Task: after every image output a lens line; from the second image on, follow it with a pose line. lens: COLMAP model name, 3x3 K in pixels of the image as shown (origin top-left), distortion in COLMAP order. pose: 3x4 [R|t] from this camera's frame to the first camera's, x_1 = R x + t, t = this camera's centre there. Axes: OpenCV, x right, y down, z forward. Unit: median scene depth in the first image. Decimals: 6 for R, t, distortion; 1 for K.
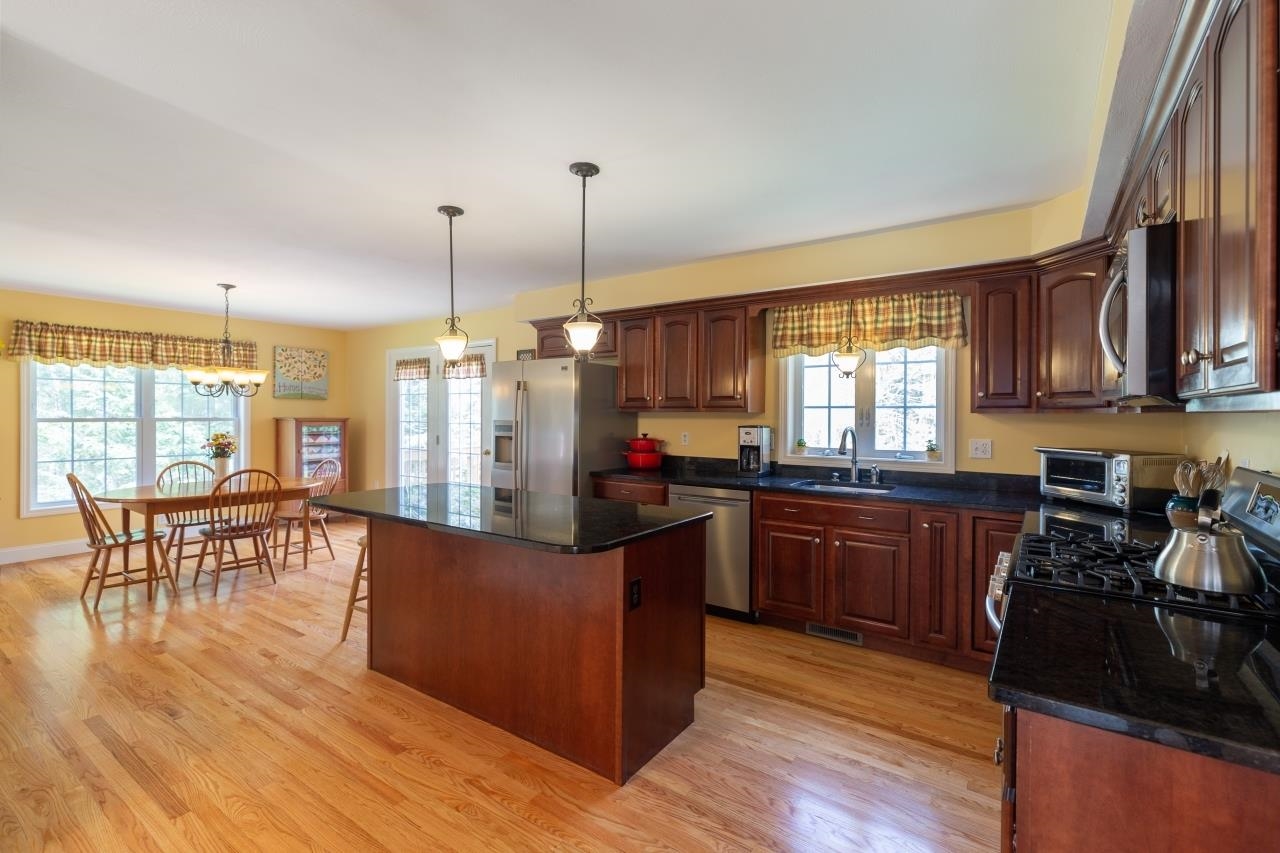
lens RADIAL K [[577.8, 0, 643.2], [0, 577.8, 417.5], [0, 0, 1]] dist [0.002853, 0.000900]
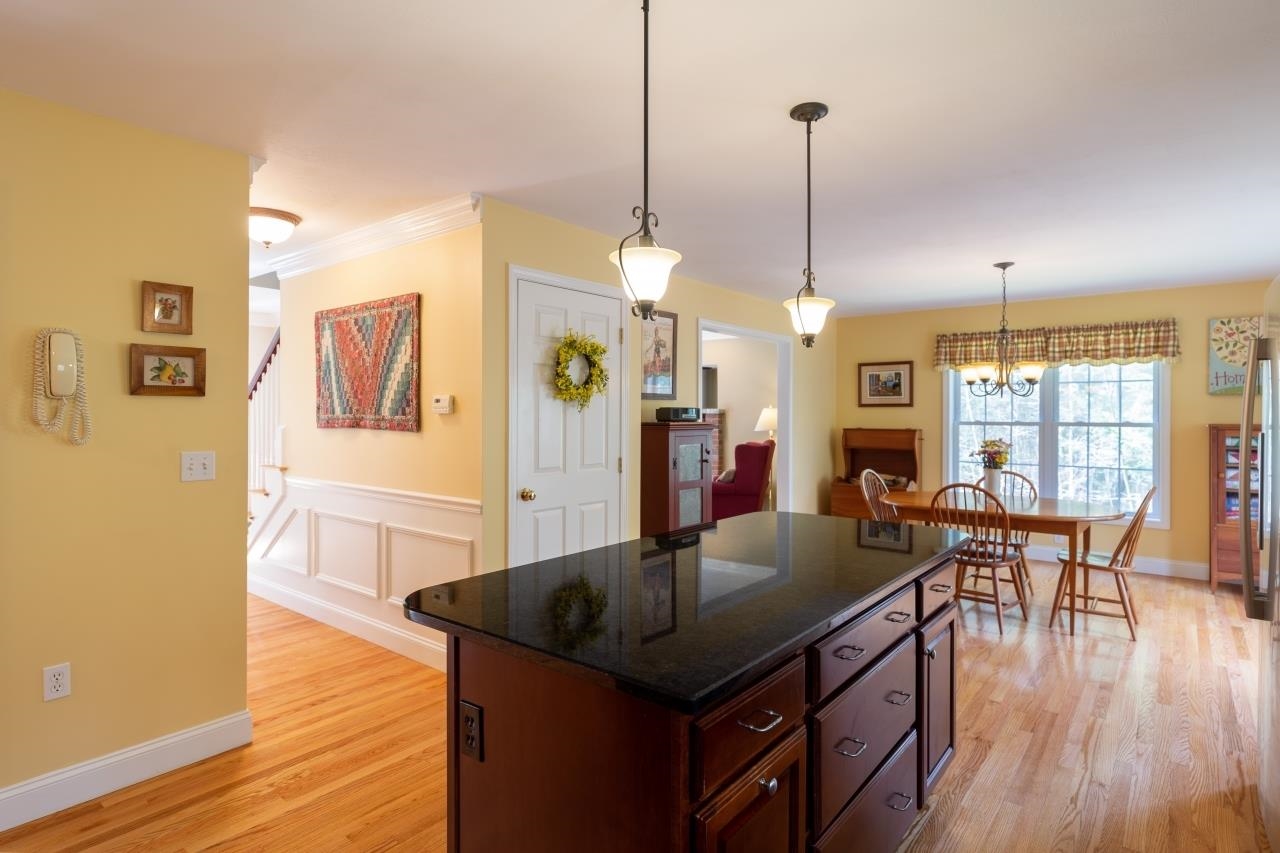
lens RADIAL K [[680.9, 0, 642.3], [0, 680.9, 416.6], [0, 0, 1]] dist [-0.000882, -0.000121]
pose [[-0.078911, 0.000651, -0.996881, 0.326208], [-0.008757, 0.999961, 0.001346, -0.004459], [0.996843, 0.008836, -0.078902, 0.582166]]
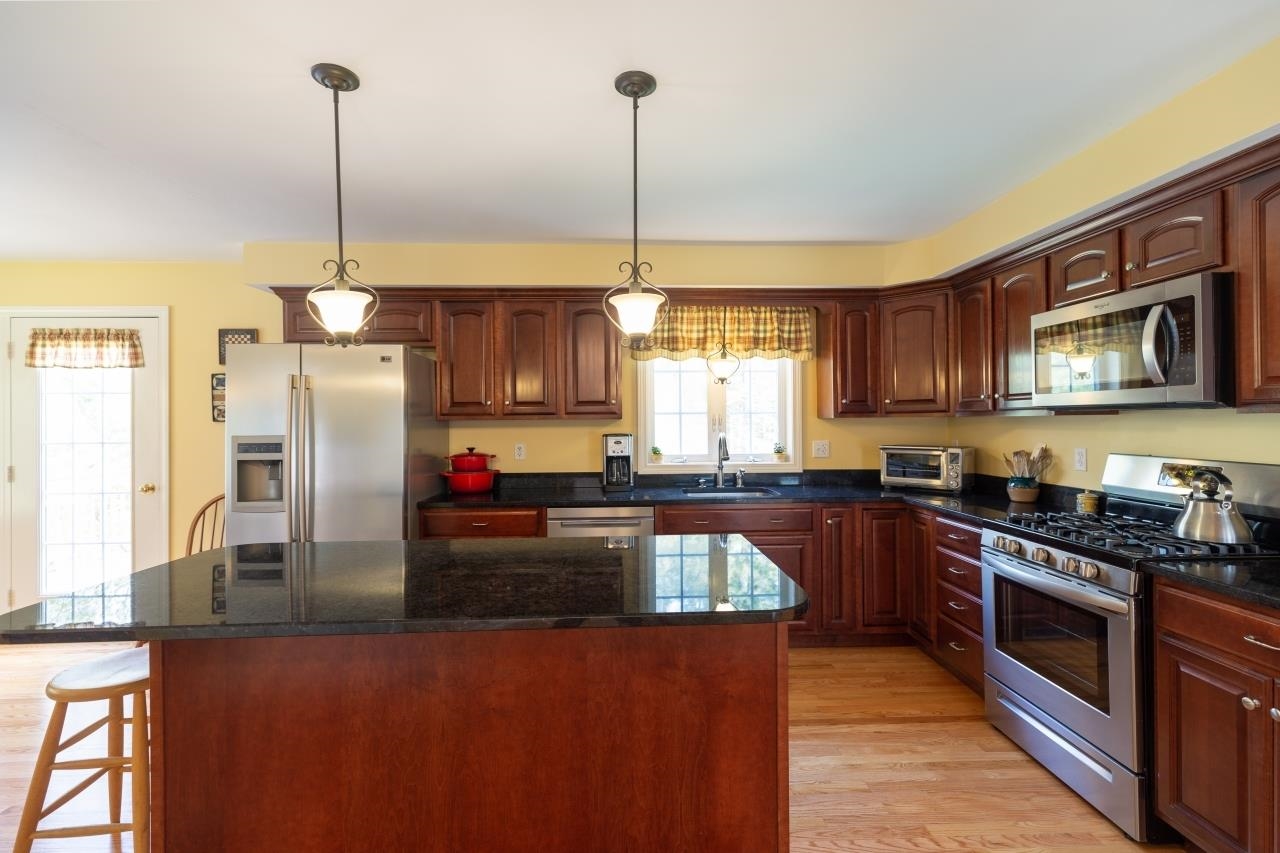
lens RADIAL K [[577.8, 0, 643.2], [0, 577.8, 417.5], [0, 0, 1]] dist [0.002853, 0.000900]
pose [[0.791768, -0.007342, 0.610778, -0.294446], [0.015351, 0.999851, -0.007881, -0.003412], [-0.610629, 0.015616, 0.791763, 0.230509]]
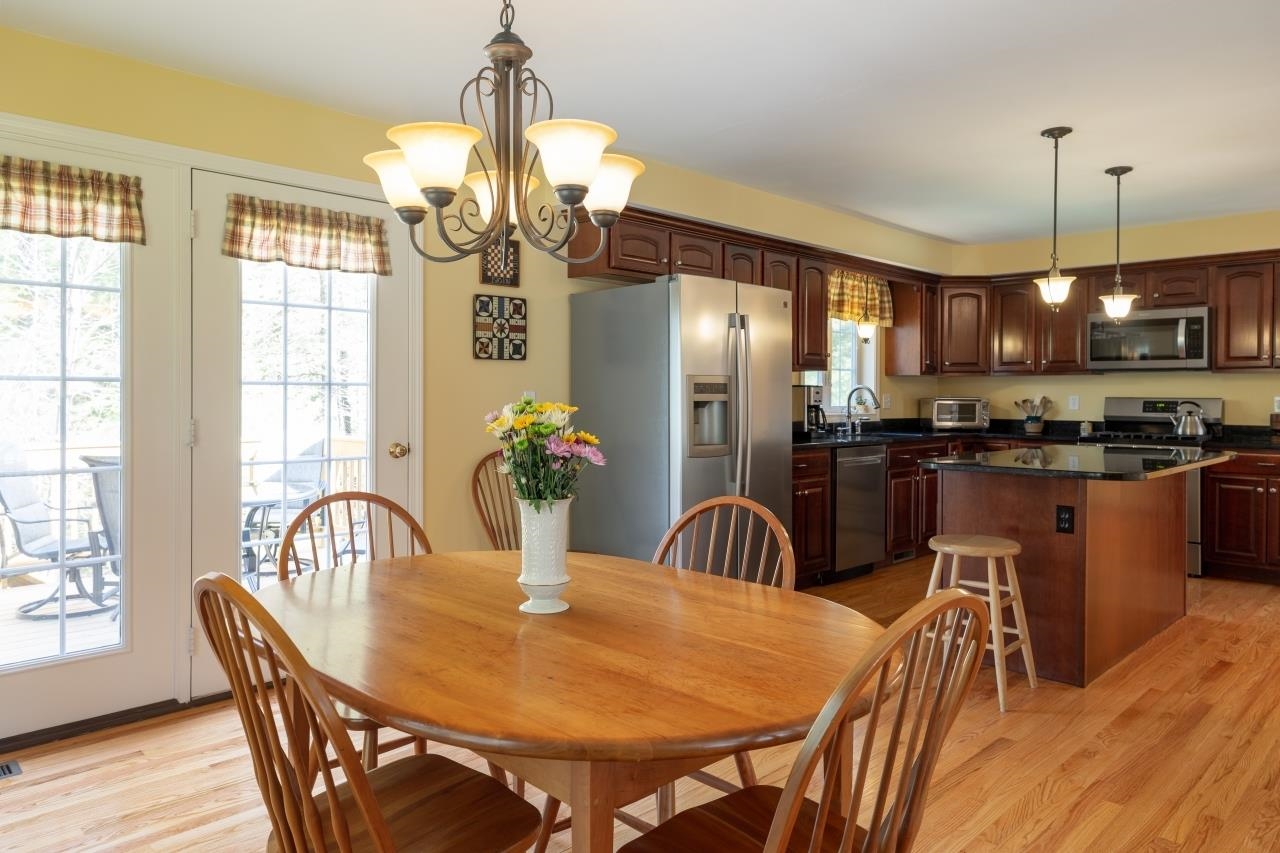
lens RADIAL K [[849.9, 0, 645.8], [0, 849.9, 398.8], [0, 0, 1]] dist [0.006445, 0.002766]
pose [[0.169183, -0.008164, 0.985551, -1.119338], [0.003106, 0.999965, 0.007750, 0.022455], [-0.985580, 0.001750, 0.169202, 0.912588]]
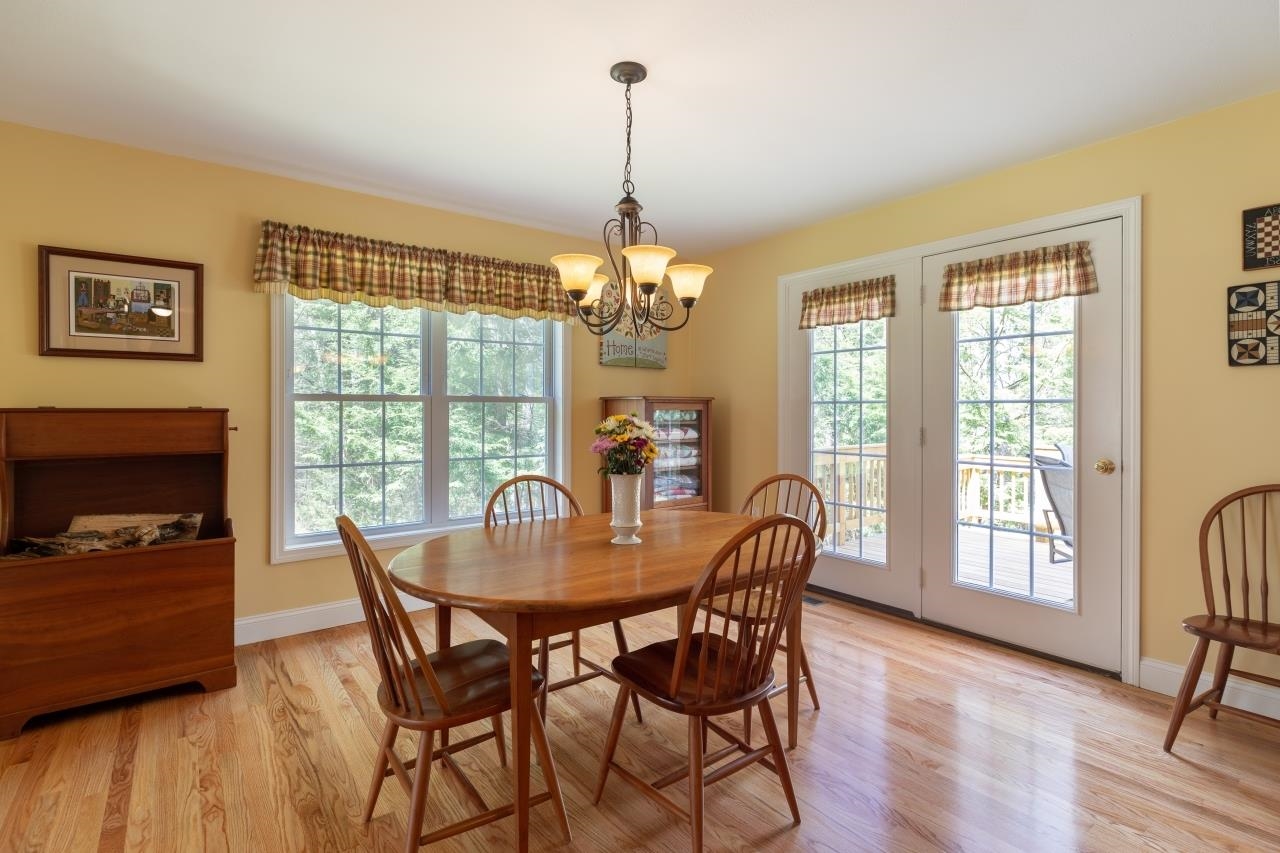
lens RADIAL K [[609.4, 0, 639.2], [0, 609.4, 412.4], [0, 0, 1]] dist [-0.003999, 0.000357]
pose [[0.951180, -0.002295, -0.308627, -0.593427], [0.001334, 0.999994, -0.003325, 0.027169], [0.308633, 0.002751, 0.951177, 0.593518]]
